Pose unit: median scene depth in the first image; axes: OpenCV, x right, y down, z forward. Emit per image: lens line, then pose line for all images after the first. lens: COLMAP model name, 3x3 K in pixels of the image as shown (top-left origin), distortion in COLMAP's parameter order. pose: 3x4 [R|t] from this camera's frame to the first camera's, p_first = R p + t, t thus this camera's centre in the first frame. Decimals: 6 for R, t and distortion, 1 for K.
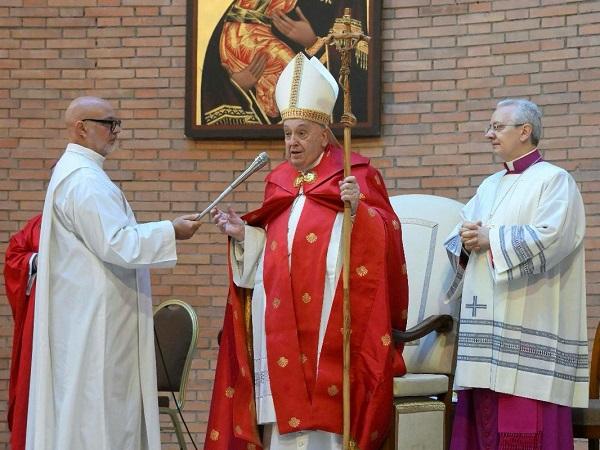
lens RADIAL K [[1261.3, 0, 300.0], [0, 1261.3, 225.0], [0, 0, 1]] dist [0.038473, 0.089679]
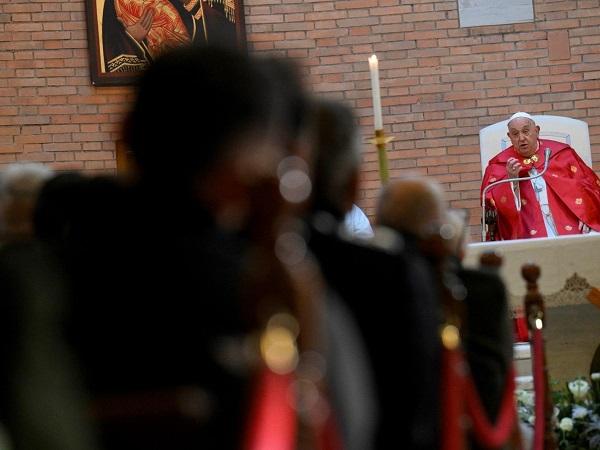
lens RADIAL K [[1261.3, 0, 300.0], [0, 1261.3, 225.0], [0, 0, 1]] dist [0.038473, 0.089679]
pose [[0.920887, -0.066358, 0.384140, -0.358429], [0.049626, 0.997344, 0.053318, 0.004838], [-0.386658, -0.030036, 0.921734, -0.109823]]
